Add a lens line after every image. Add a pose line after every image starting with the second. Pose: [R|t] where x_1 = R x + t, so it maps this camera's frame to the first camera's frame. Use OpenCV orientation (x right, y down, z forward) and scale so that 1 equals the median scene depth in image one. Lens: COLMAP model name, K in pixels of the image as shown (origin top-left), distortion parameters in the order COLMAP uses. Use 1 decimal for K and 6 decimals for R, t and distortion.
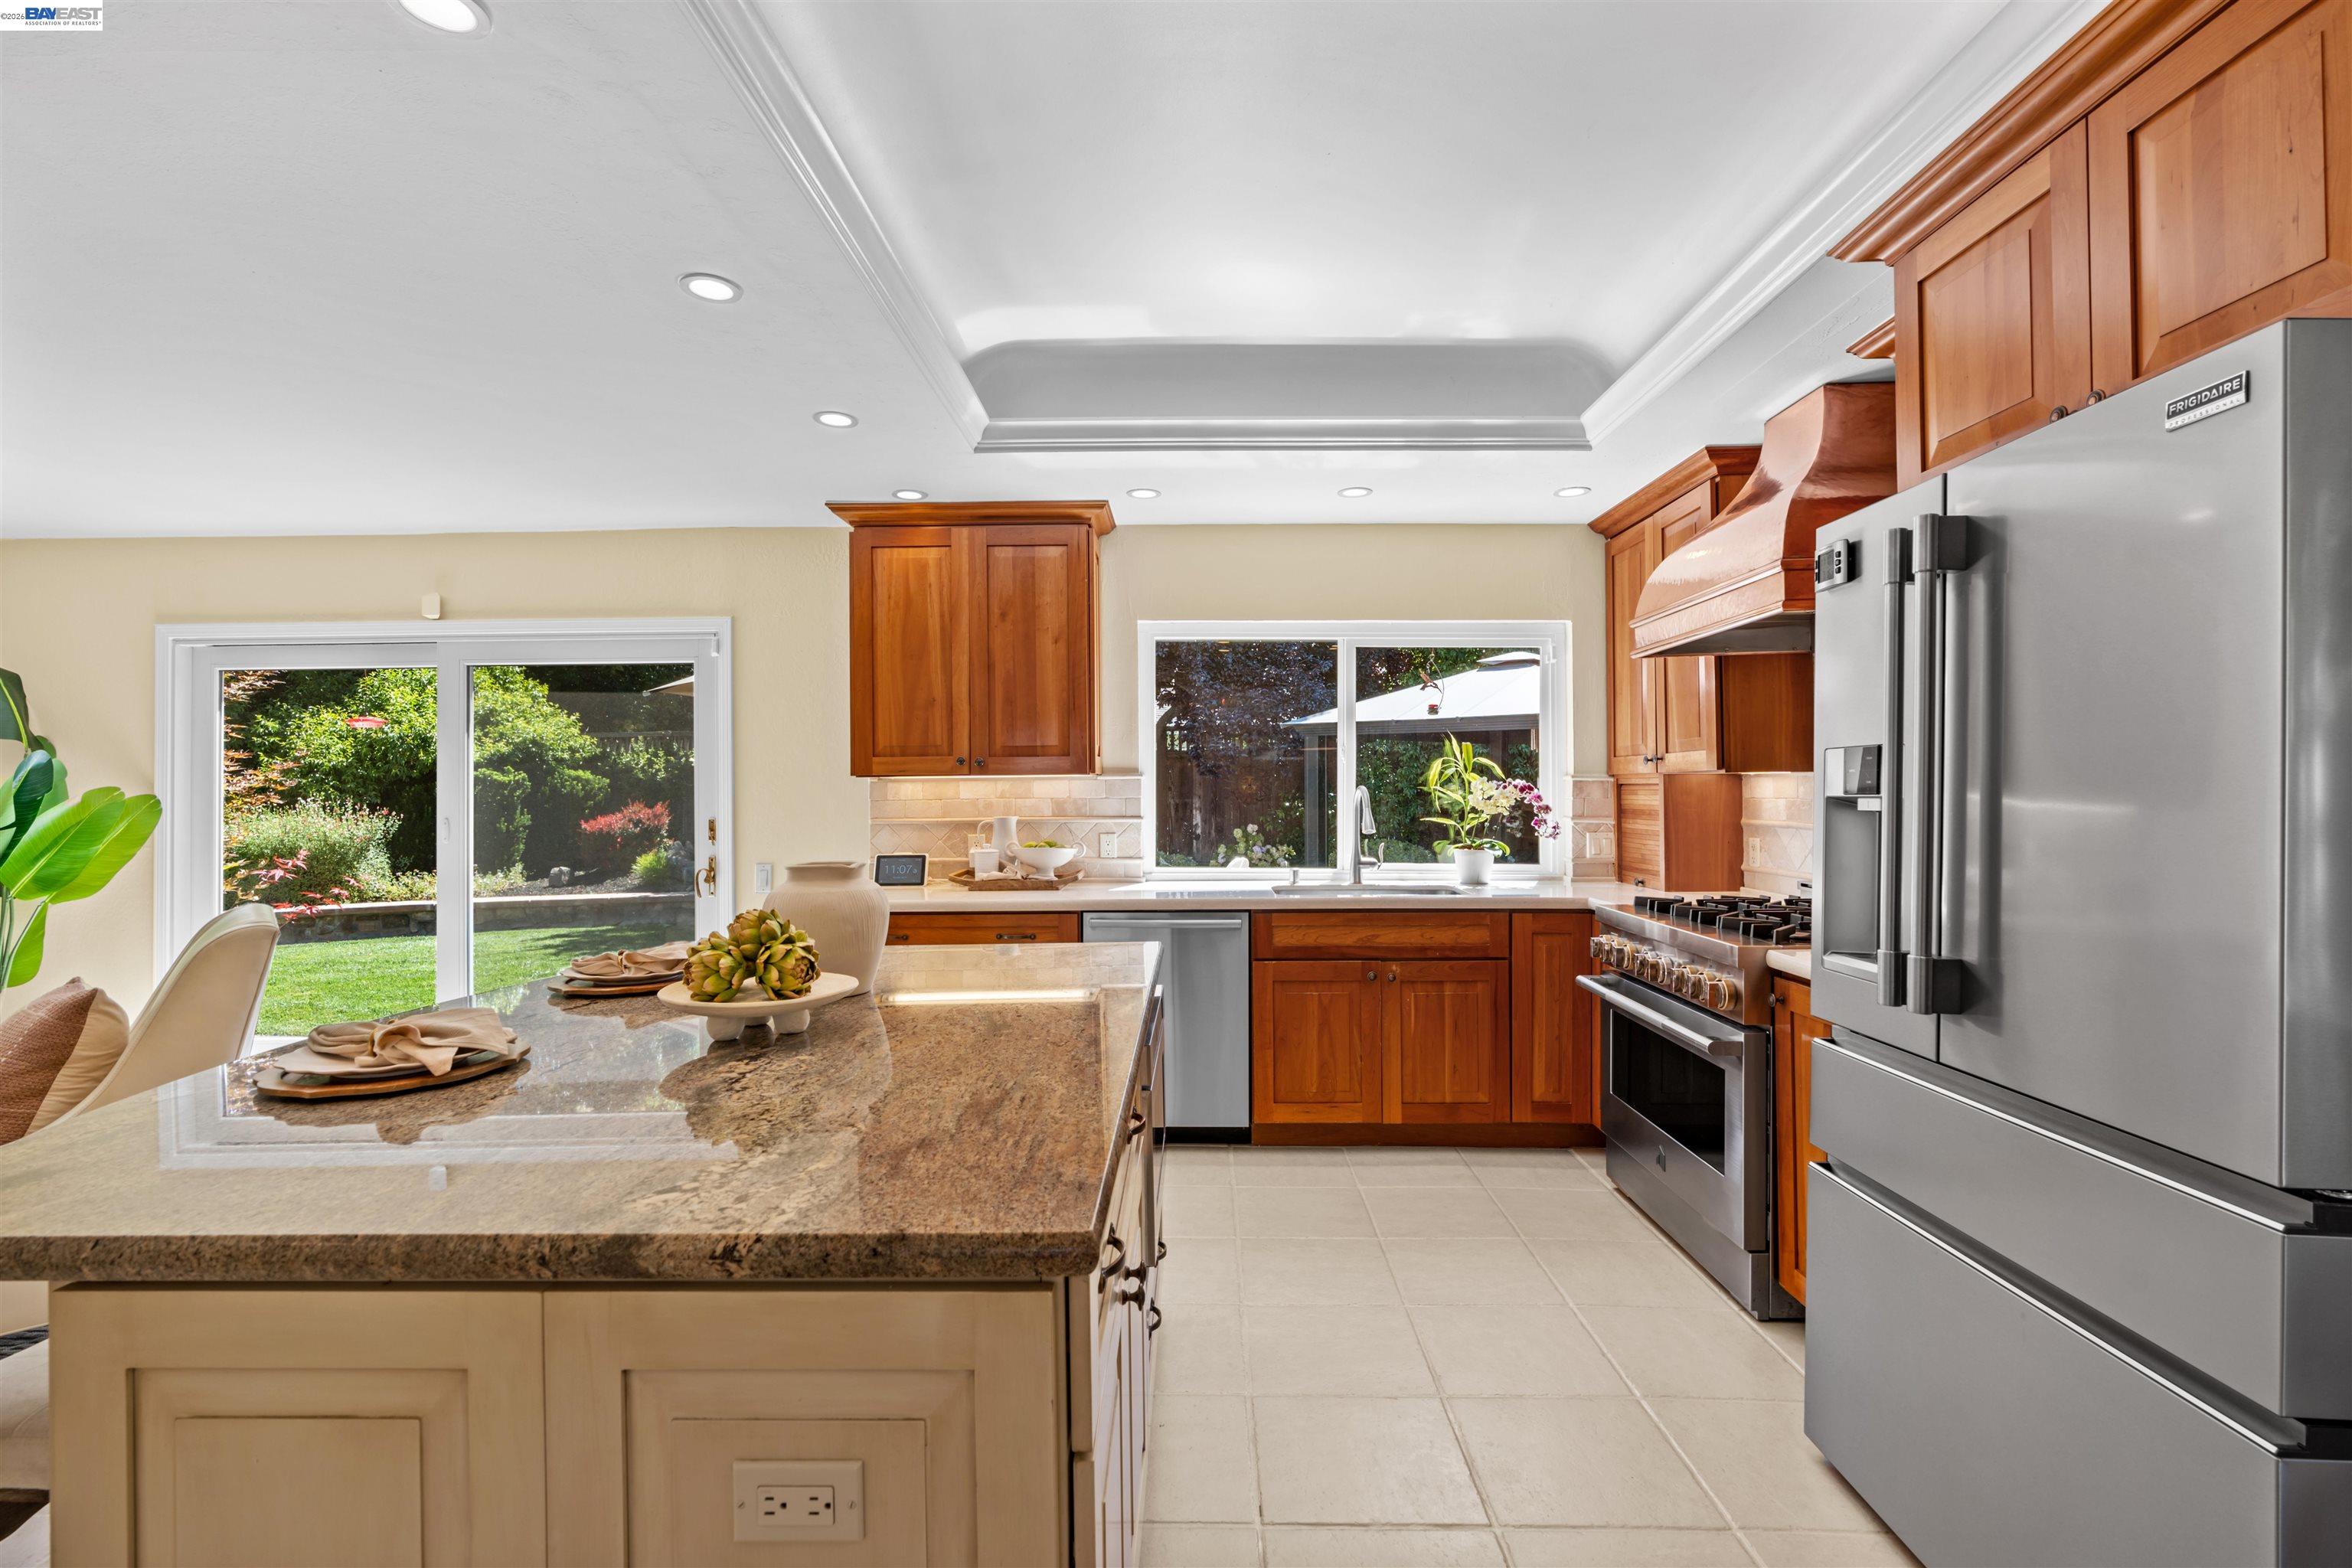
lens RADIAL K [[1064.8, 0, 1176.0], [0, 1064.8, 784.0], [0, 0, 1]] dist [-0.019614, 0.007279]
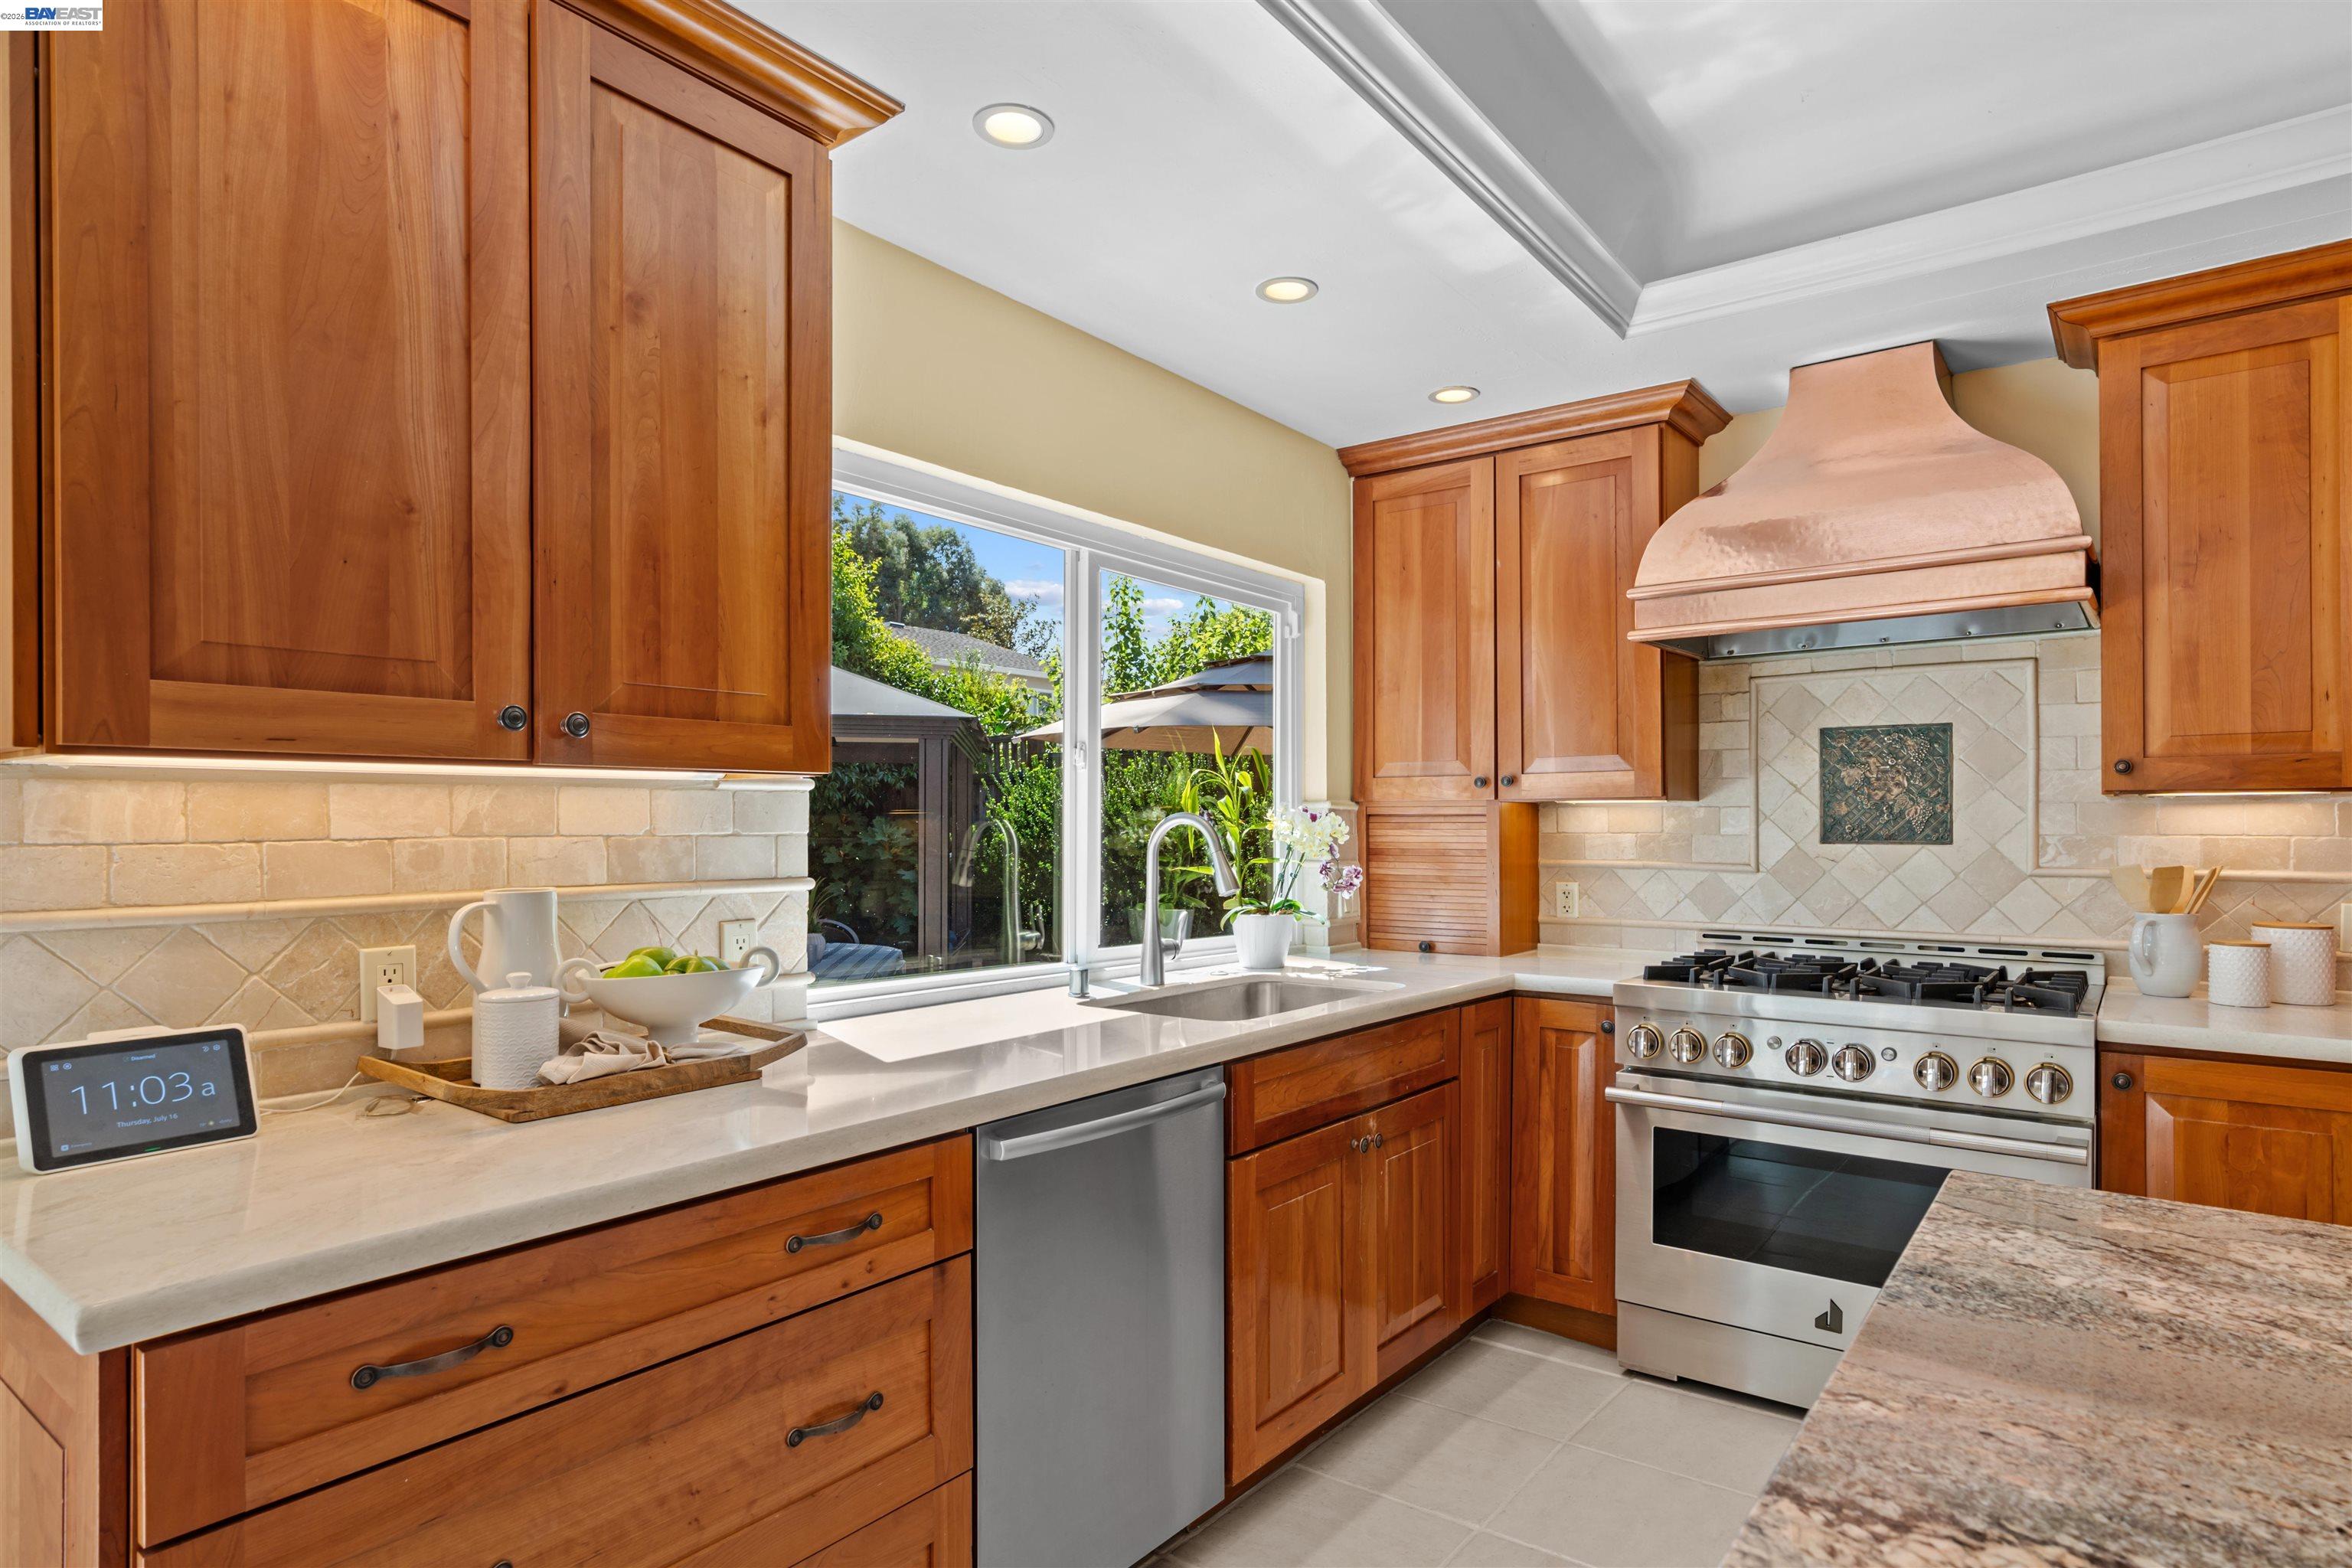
lens RADIAL K [[1282.5, 0, 1179.8], [0, 1282.5, 825.7], [0, 0, 1]] dist [-0.013446, 0.011113]
pose [[0.590941, 0.004030, 0.806705, -0.390490], [-0.006680, 0.999978, -0.000102, 0.009056], [-0.806687, -0.005328, 0.590955, 0.612938]]
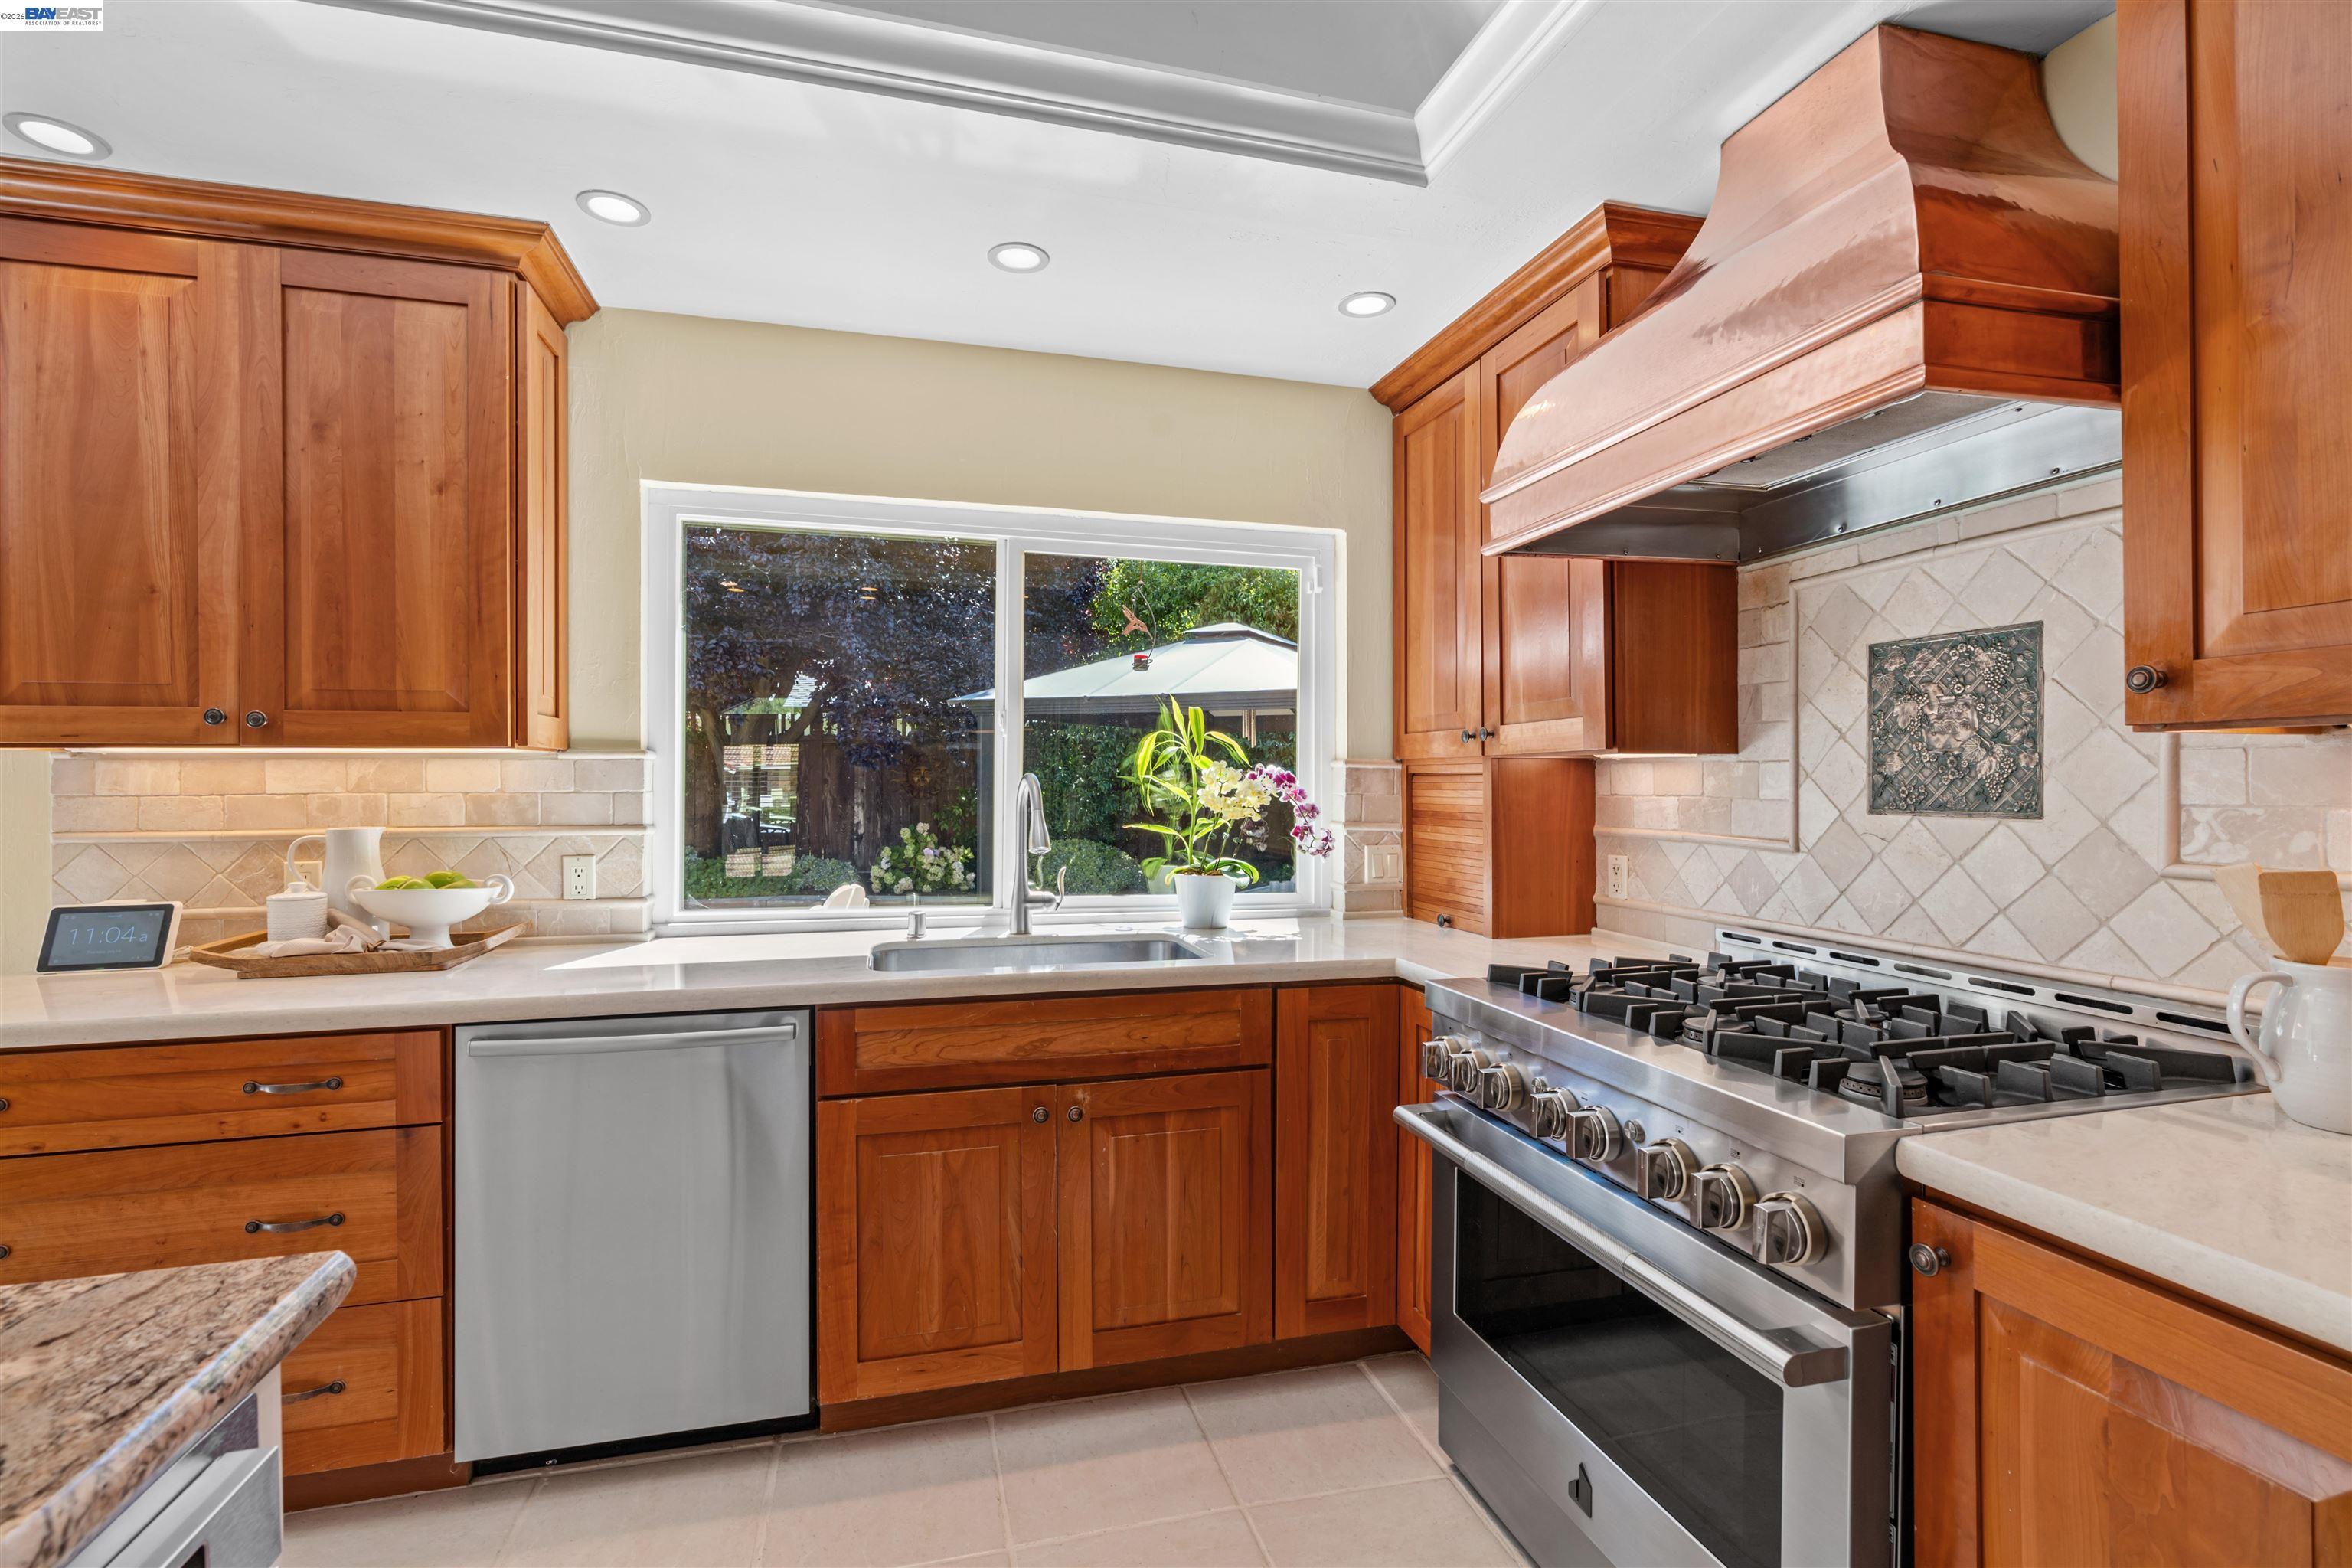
lens RADIAL K [[1064.8, 0, 1176.0], [0, 1064.8, 784.0], [0, 0, 1]] dist [-0.019614, 0.007279]
pose [[0.959970, 0.004323, 0.280069, 0.087312], [-0.006020, 0.999968, 0.005201, 0.004165], [-0.280038, -0.006679, 0.959966, 0.408045]]
